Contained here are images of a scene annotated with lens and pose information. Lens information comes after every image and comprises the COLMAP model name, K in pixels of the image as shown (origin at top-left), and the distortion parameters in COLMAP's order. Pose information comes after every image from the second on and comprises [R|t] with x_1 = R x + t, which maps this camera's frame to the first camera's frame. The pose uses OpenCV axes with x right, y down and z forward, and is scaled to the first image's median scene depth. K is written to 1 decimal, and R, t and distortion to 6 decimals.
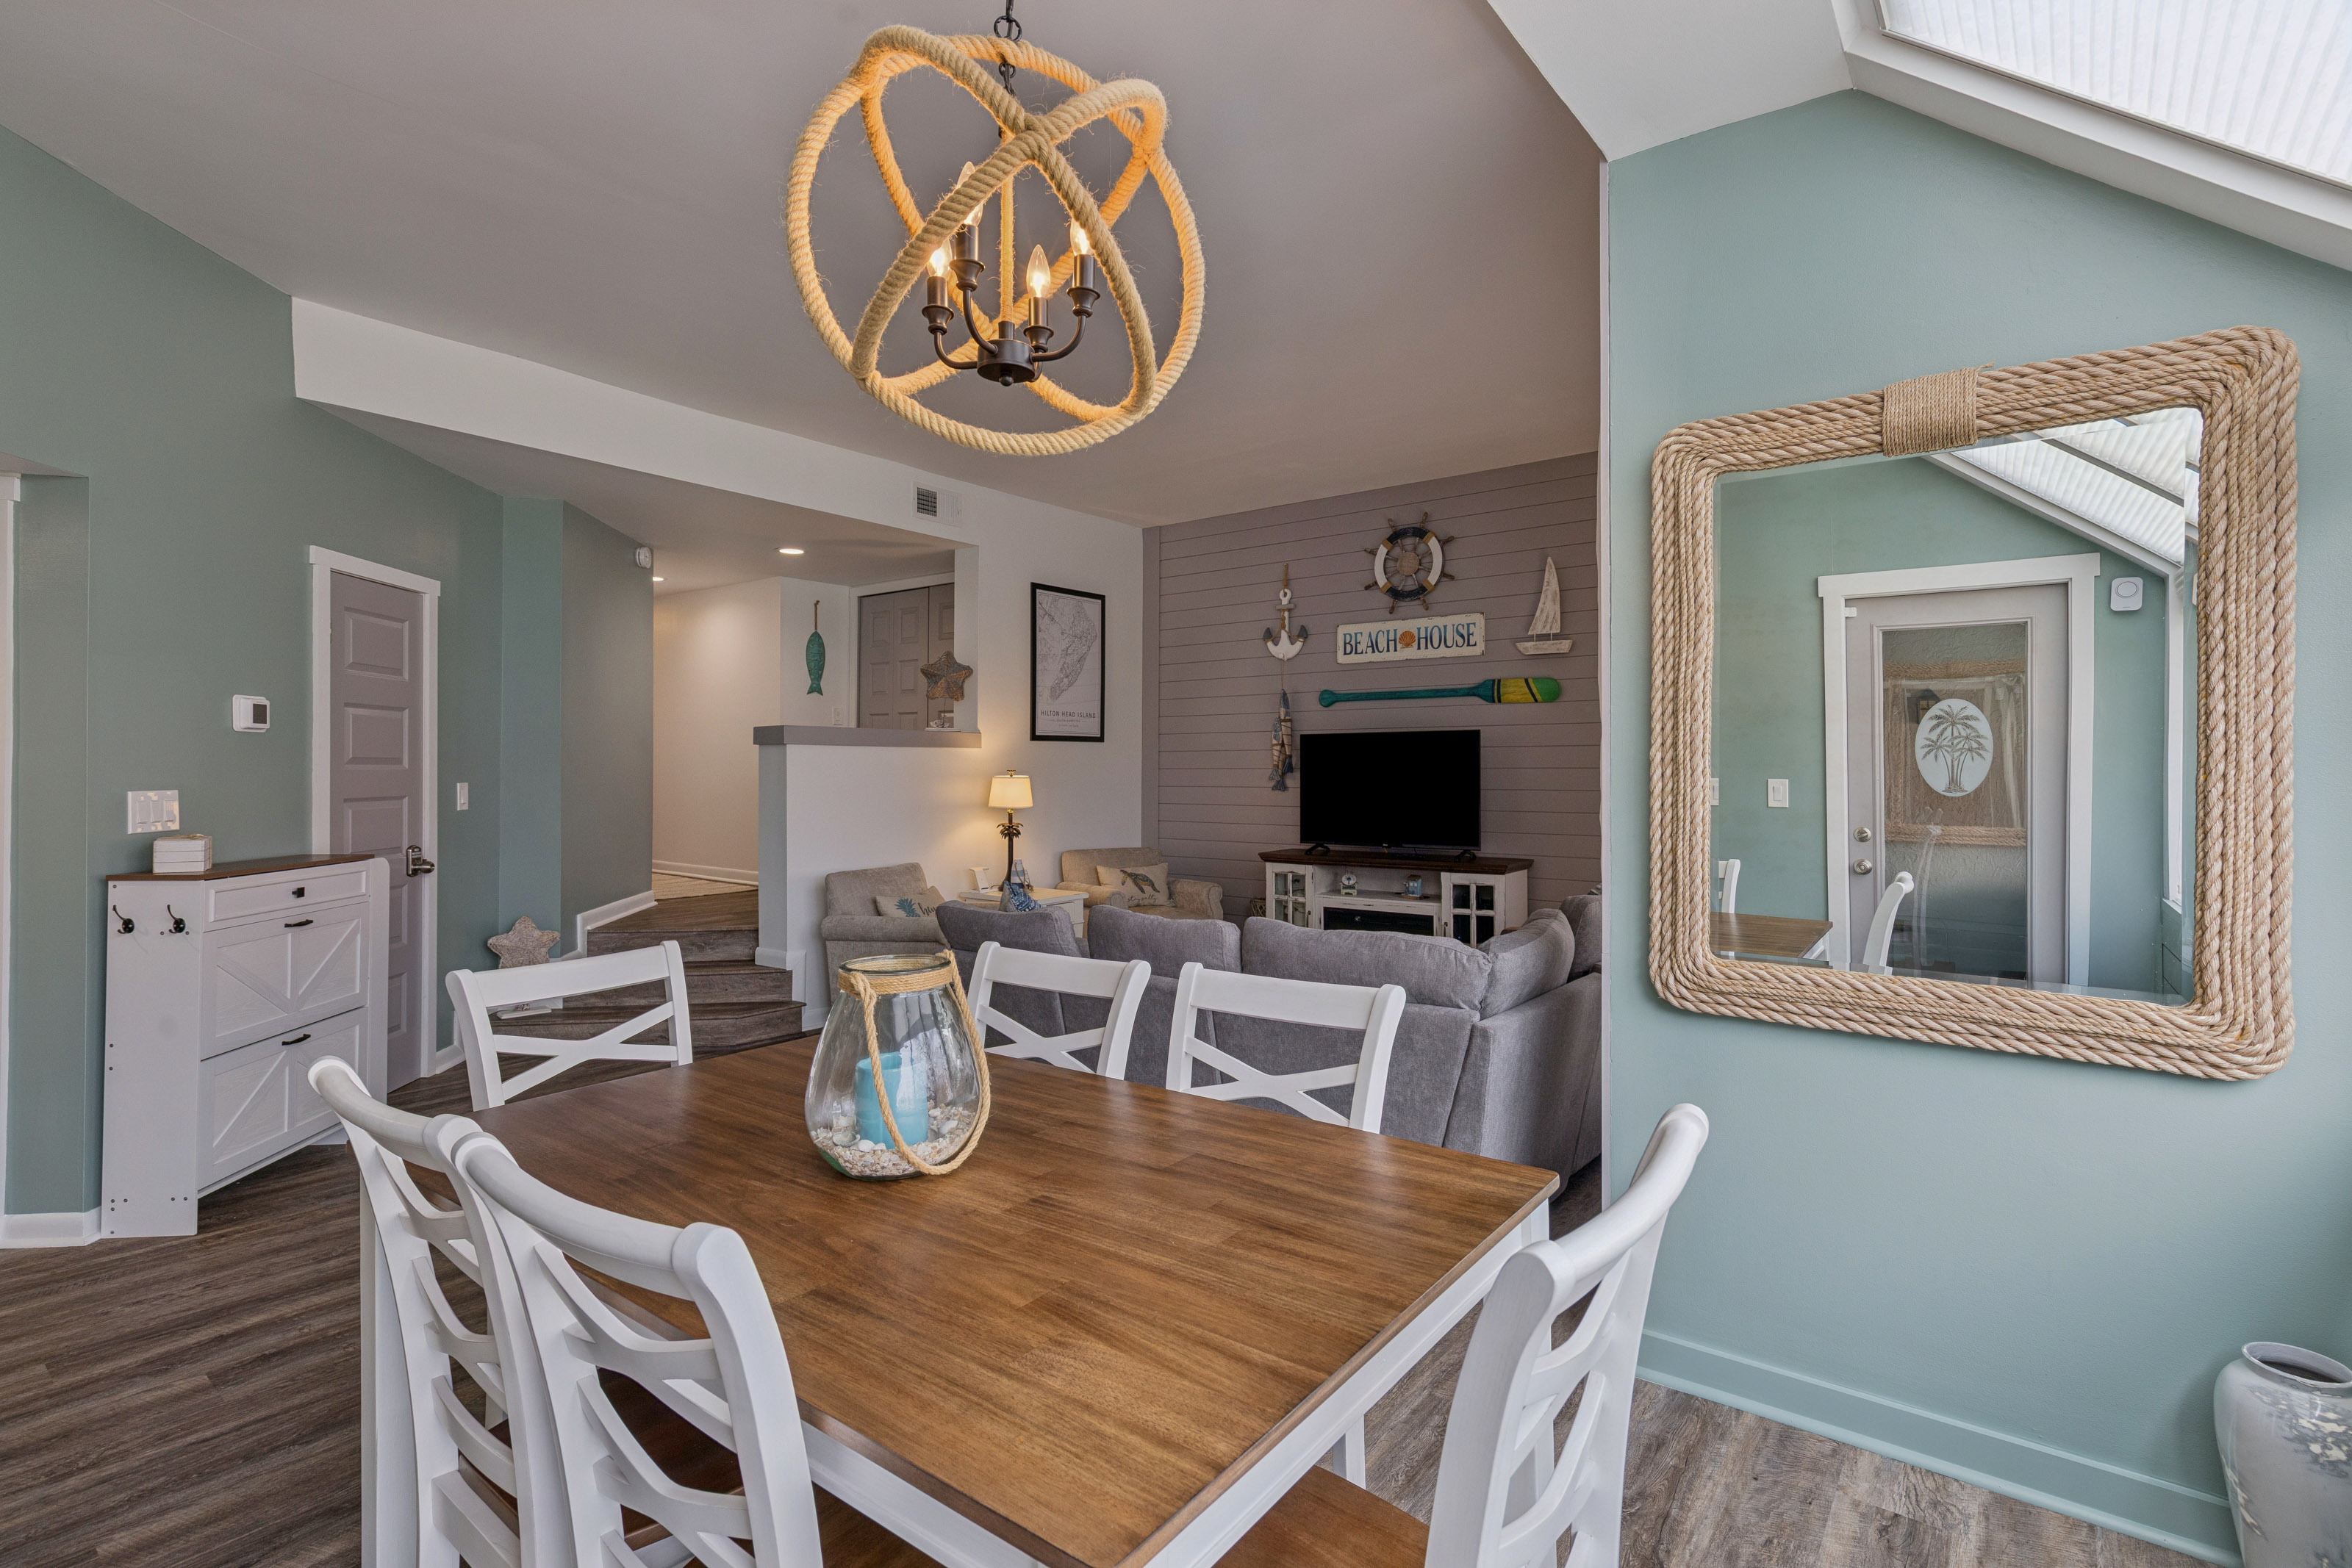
lens RADIAL K [[1103.3, 0, 1188.4], [0, 1103.3, 773.2], [0, 0, 1]] dist [0.009673, 0.000087]
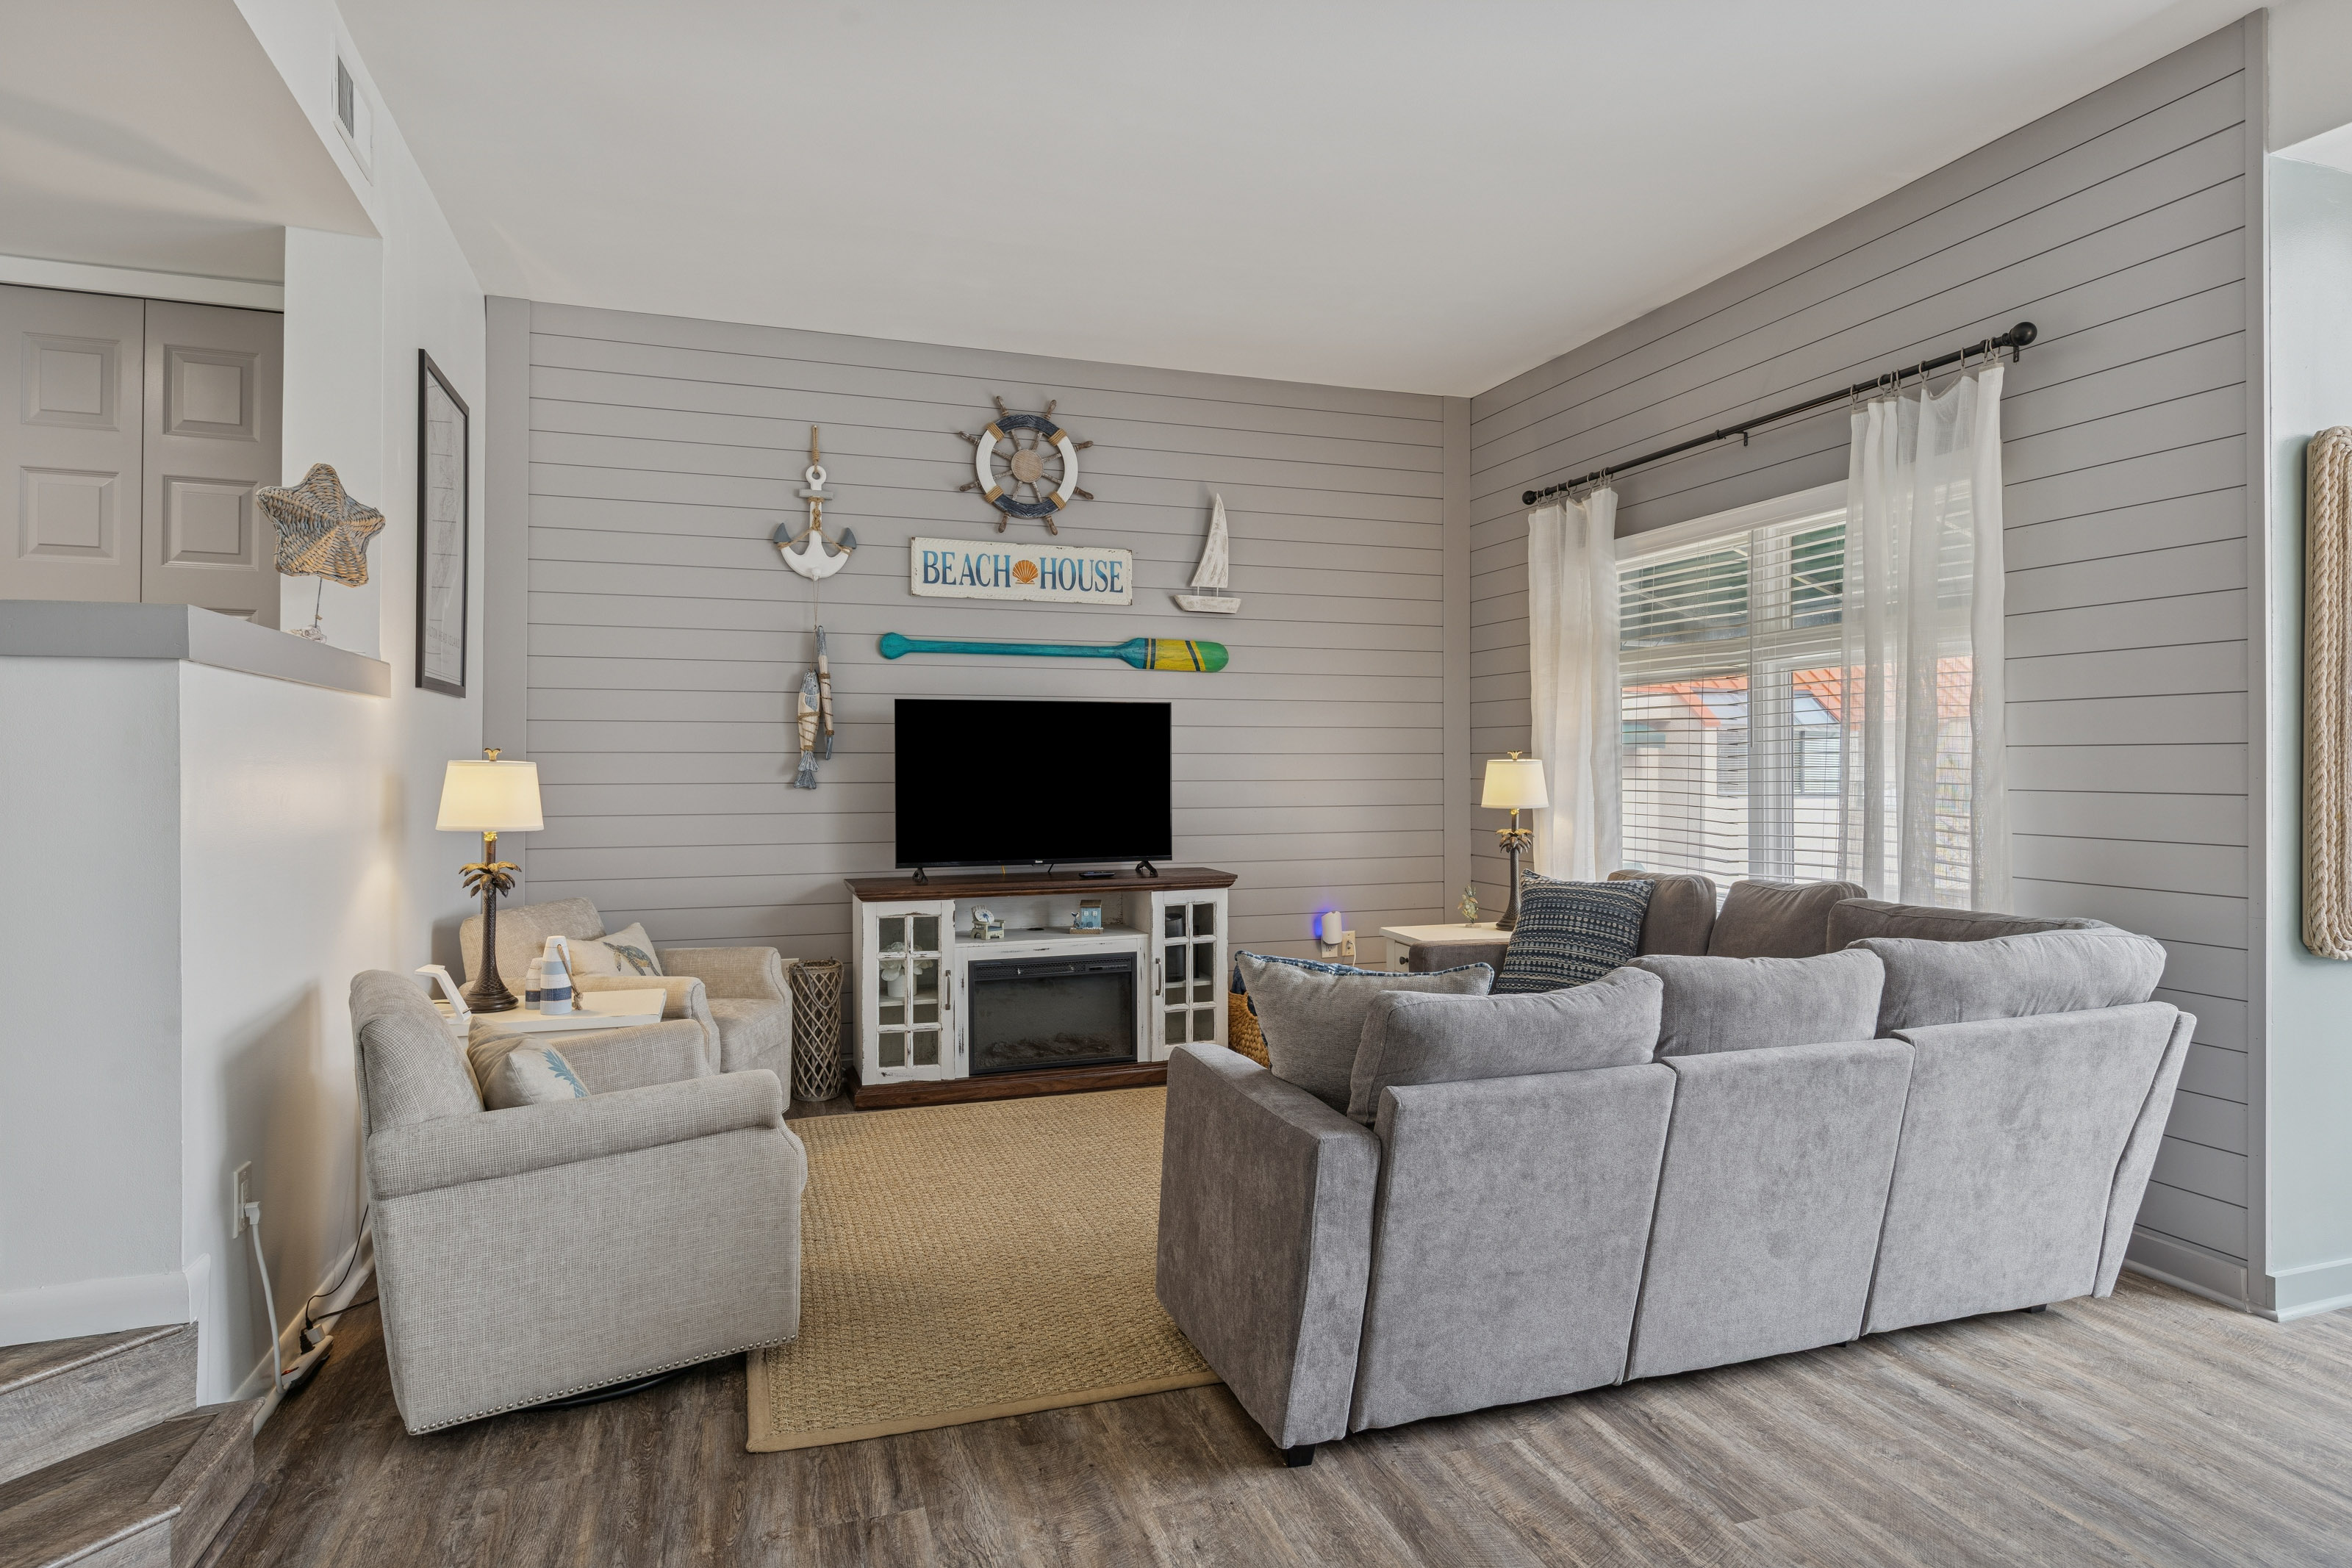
lens RADIAL K [[1341.7, 0, 1190.0], [0, 1341.7, 769.3], [0, 0, 1]] dist [0.016295, 0.002419]
pose [[0.548024, -0.001133, 0.836462, -0.474401], [0.004424, 0.999989, -0.001545, 0.007805], [-0.836451, 0.004547, 0.548023, 0.443137]]
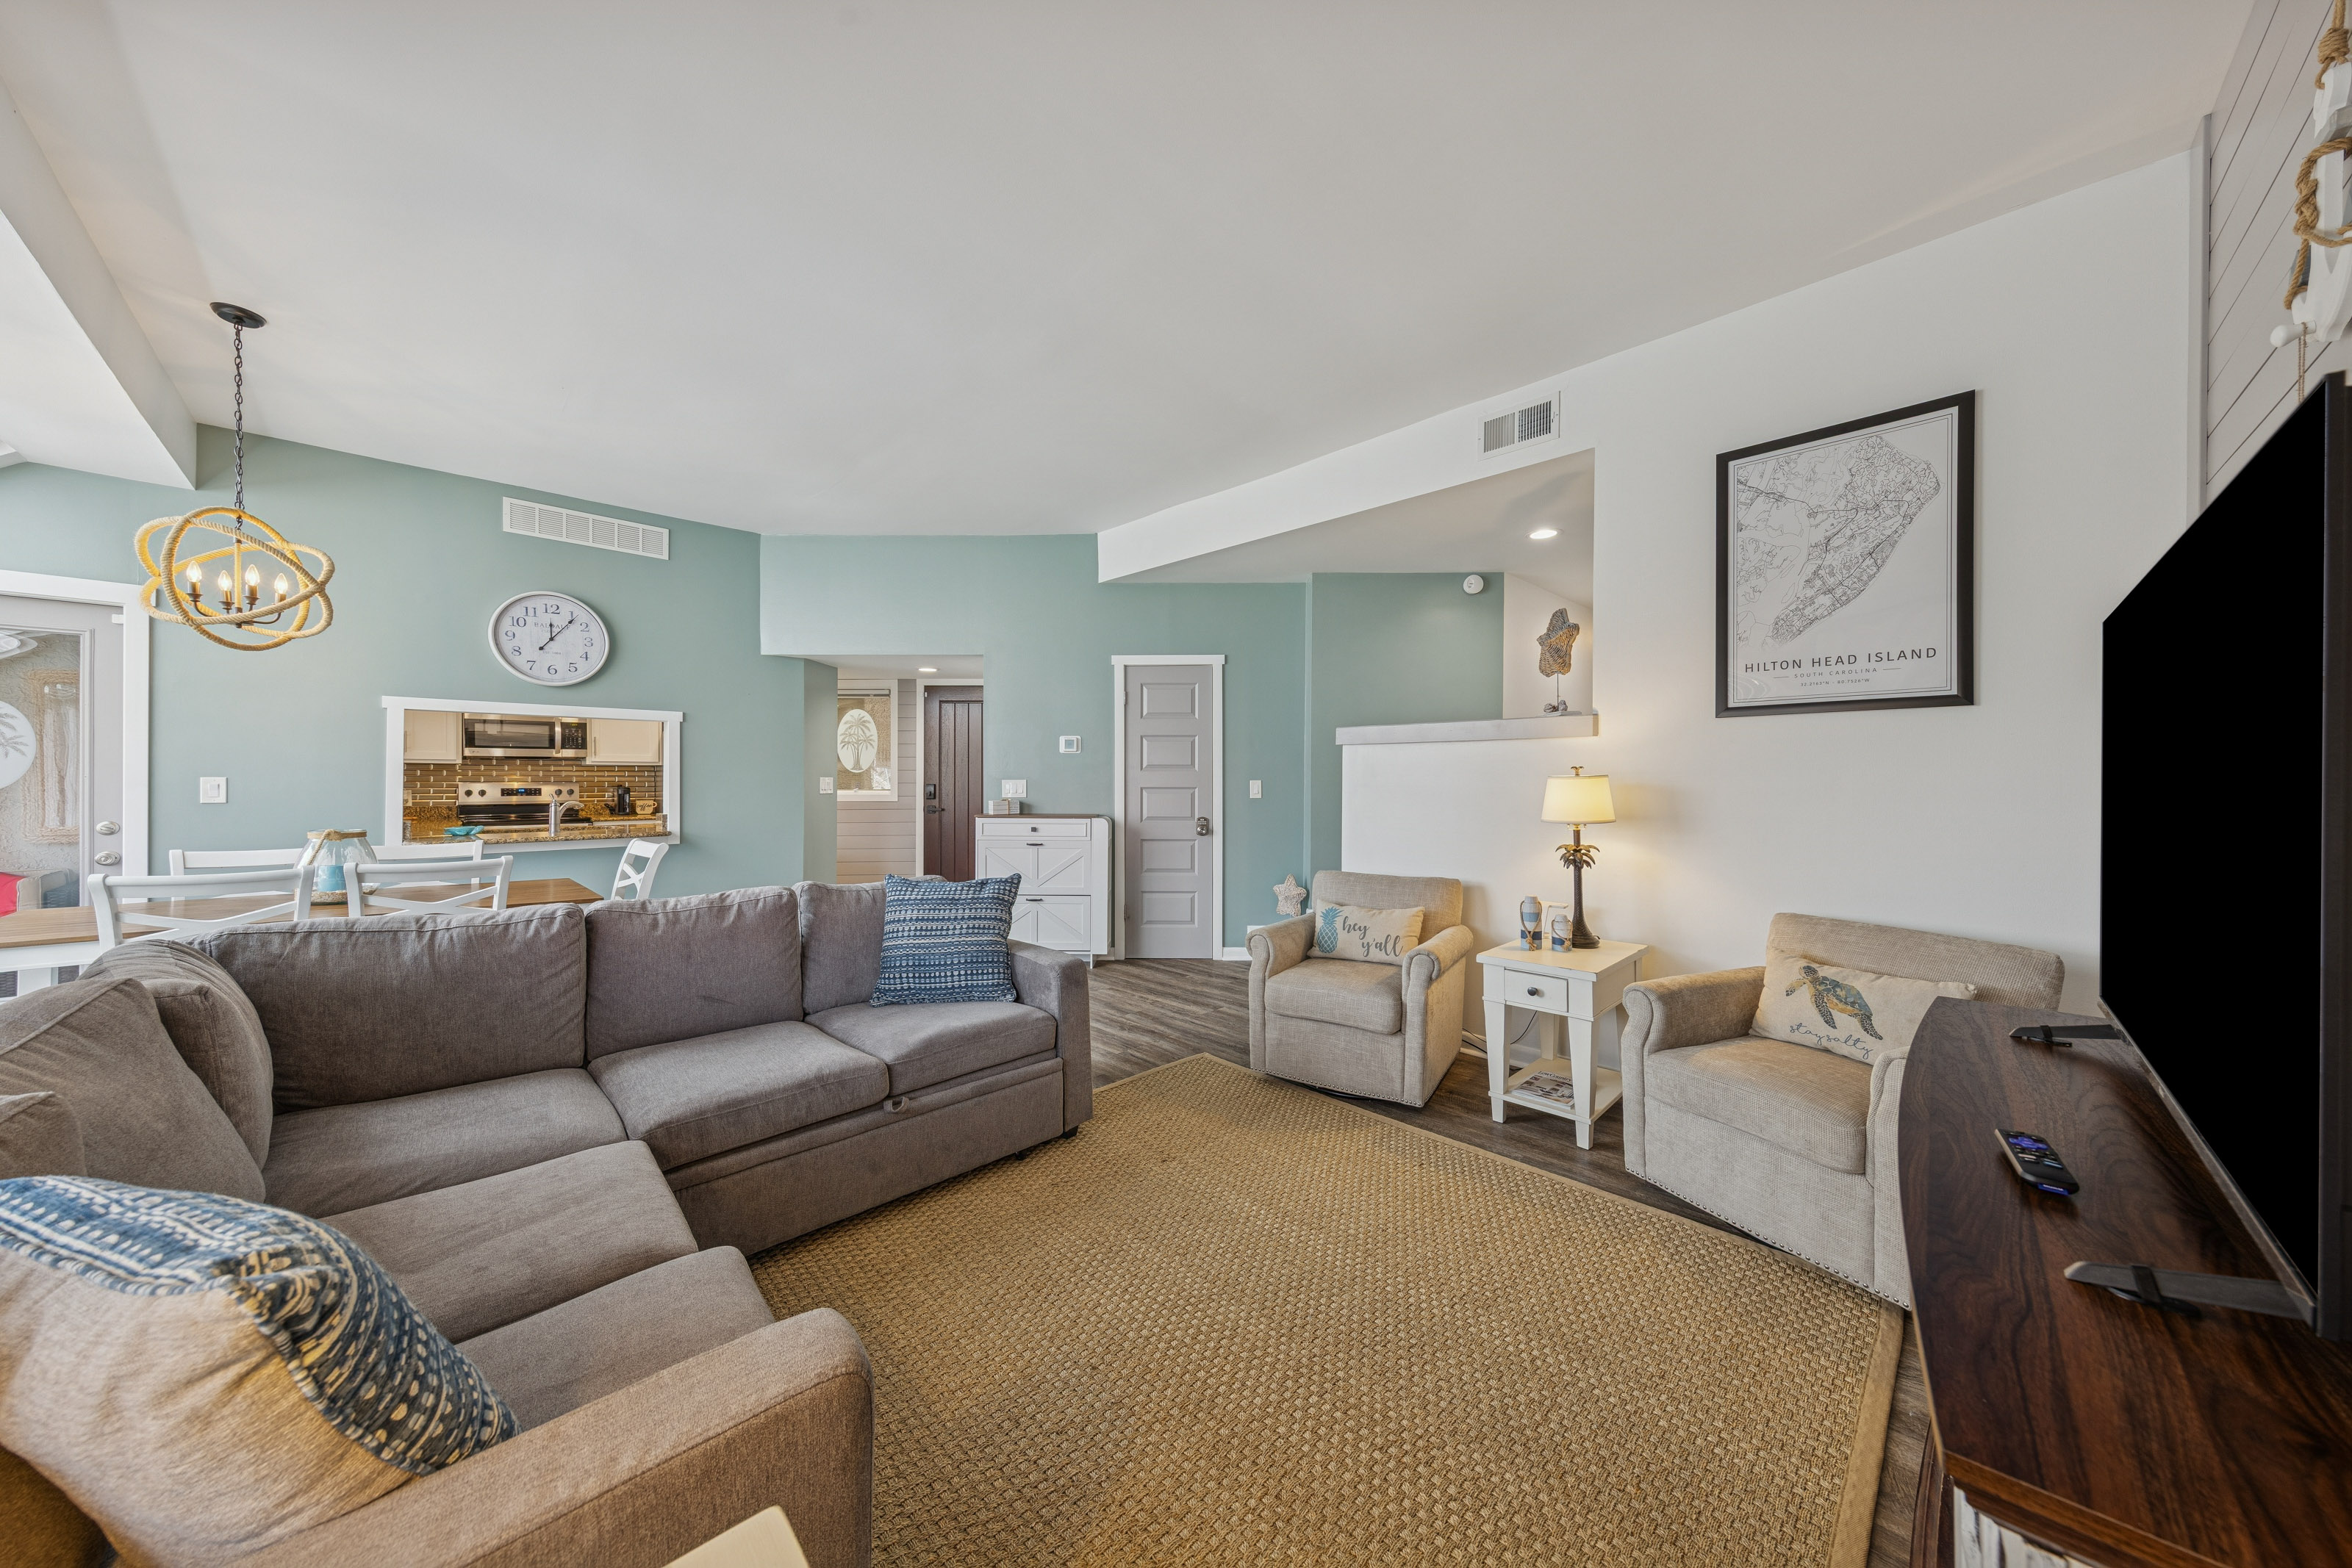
lens RADIAL K [[776.1, 0, 1171.1], [0, 776.1, 779.0], [0, 0, 1]] dist [0.000584, 0.000021]
pose [[-0.140445, -0.002655, -0.990085, 0.343578], [-0.006953, 0.999974, -0.001696, 0.007557], [0.990064, 0.006645, -0.140460, 0.820848]]
